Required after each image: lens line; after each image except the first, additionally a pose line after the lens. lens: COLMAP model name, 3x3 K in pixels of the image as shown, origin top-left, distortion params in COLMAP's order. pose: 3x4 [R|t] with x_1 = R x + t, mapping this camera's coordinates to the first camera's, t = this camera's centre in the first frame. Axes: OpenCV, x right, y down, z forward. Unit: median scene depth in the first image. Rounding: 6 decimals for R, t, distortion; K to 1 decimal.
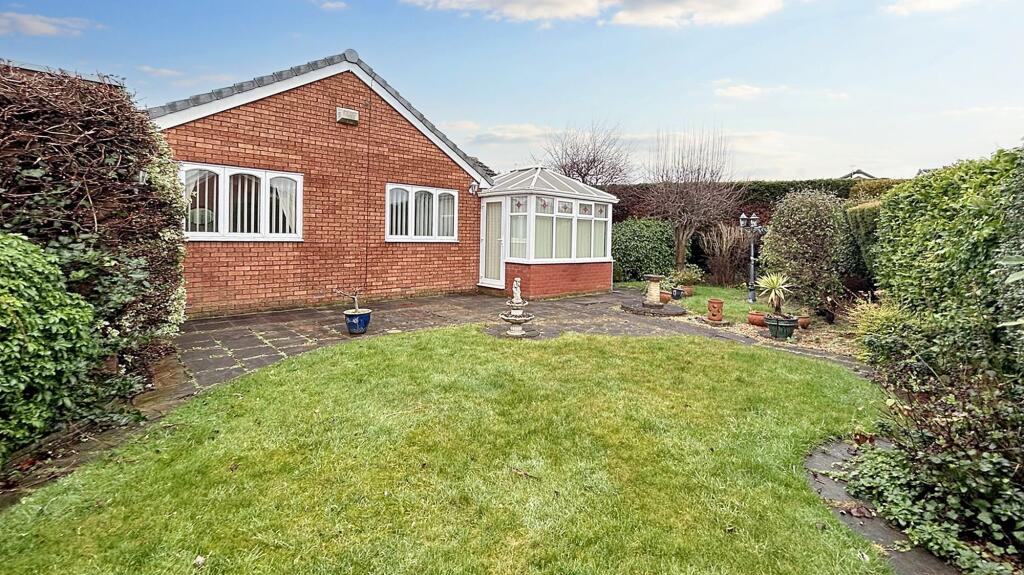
lens RADIAL K [[410.9, 0, 517.6], [0, 410.9, 240.3], [0, 0, 1]] dist [-0.000756, -0.000055]
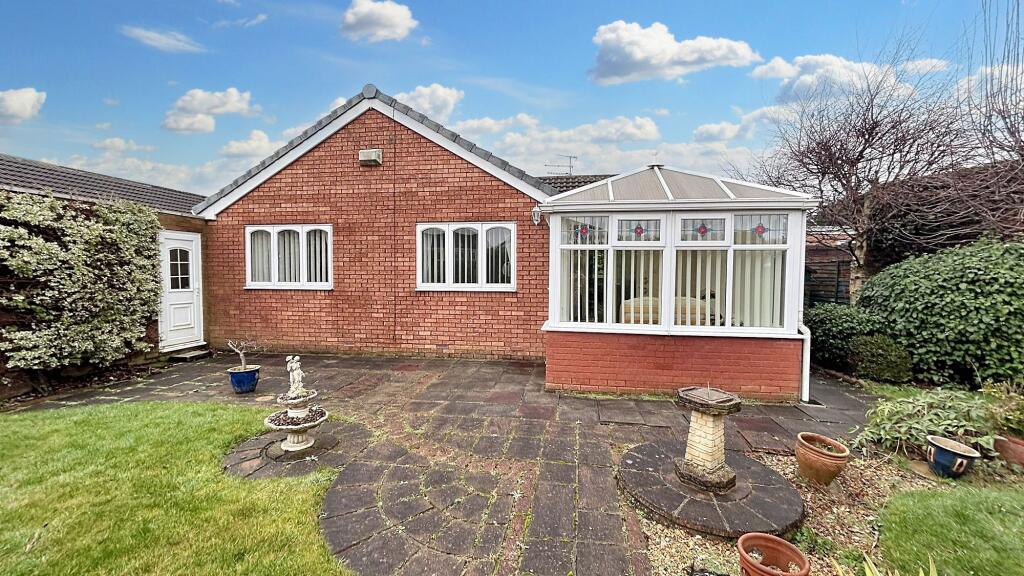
lens RADIAL K [[410.9, 0, 502.0], [0, 410.9, 290.0], [0, 0, 1]] dist [-0.000756, -0.000055]
pose [[0.643379, 0.010965, -0.765469, 0.464604], [-0.001386, 0.999912, 0.013159, -0.009548], [0.765546, -0.007405, 0.643338, 0.571149]]
